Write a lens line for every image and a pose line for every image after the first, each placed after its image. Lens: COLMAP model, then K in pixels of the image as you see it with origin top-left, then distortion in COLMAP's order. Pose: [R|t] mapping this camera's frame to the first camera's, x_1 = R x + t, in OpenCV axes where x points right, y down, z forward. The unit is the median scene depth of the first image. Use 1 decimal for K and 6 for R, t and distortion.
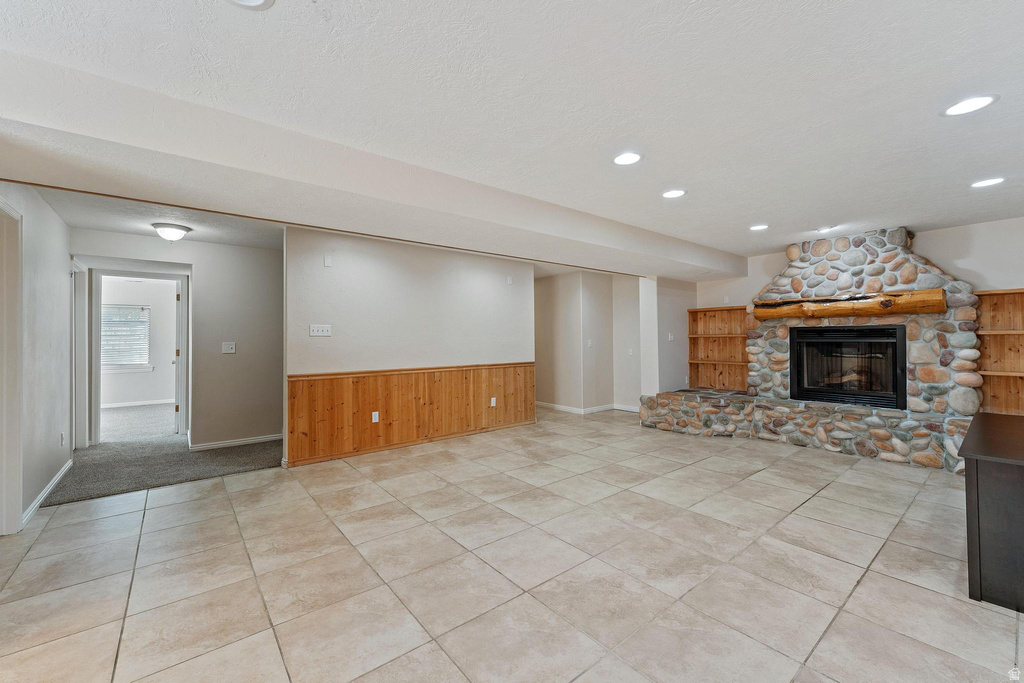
lens RADIAL K [[413.0, 0, 506.6], [0, 413.0, 337.7], [0, 0, 1]] dist [0.000915, -0.000001]
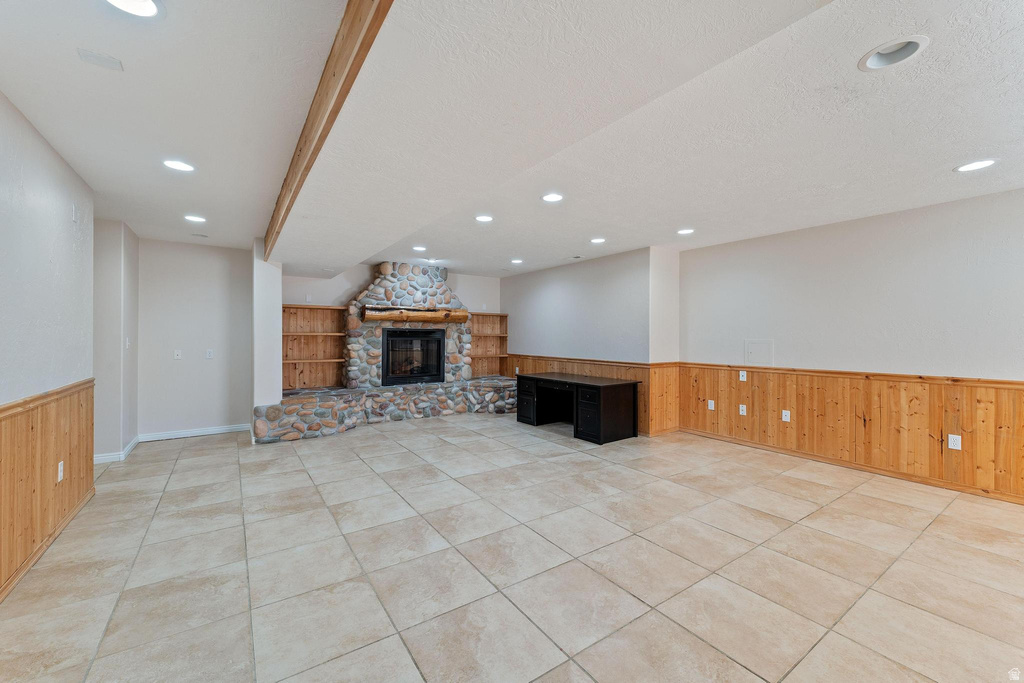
lens RADIAL K [[413.0, 0, 506.6], [0, 413.0, 337.7], [0, 0, 1]] dist [0.000915, -0.000001]
pose [[0.068913, 0.005139, 0.997609, -0.626849], [-0.008012, 0.999957, -0.004598, 0.007311], [-0.997591, -0.007676, 0.068951, 0.651799]]
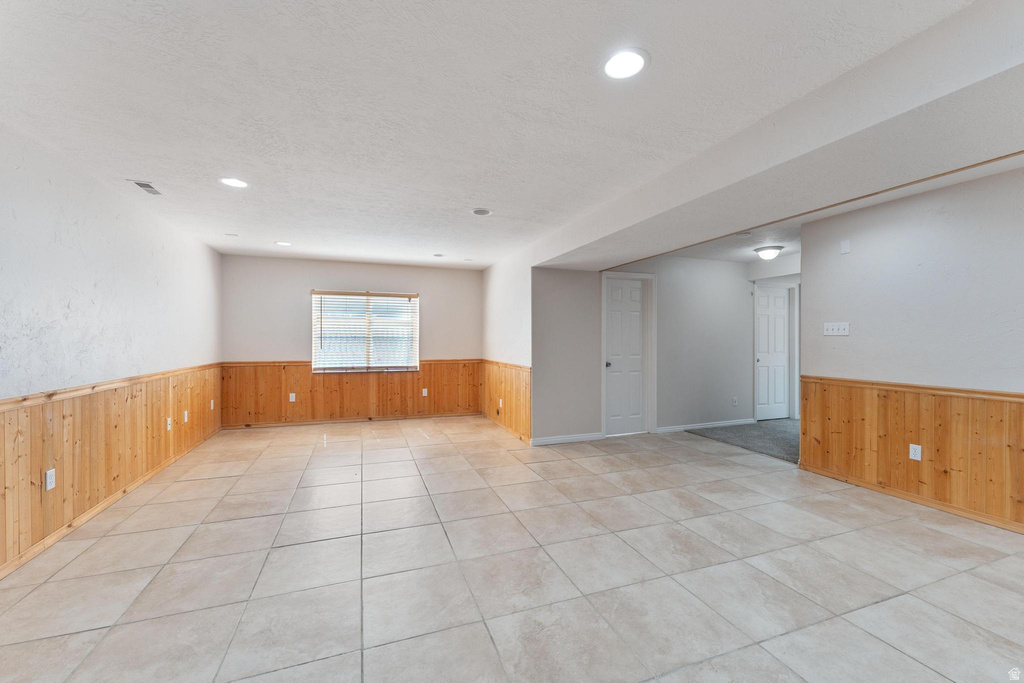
lens RADIAL K [[400.8, 0, 512.0], [0, 400.8, 341.5], [0, 0, 1]] dist [0.000581, 0.000012]
pose [[-0.305731, 0.012692, -0.952033, 0.594371], [0.001311, 0.999916, 0.012910, -0.003268], [0.952117, 0.002698, -0.305721, 0.635260]]
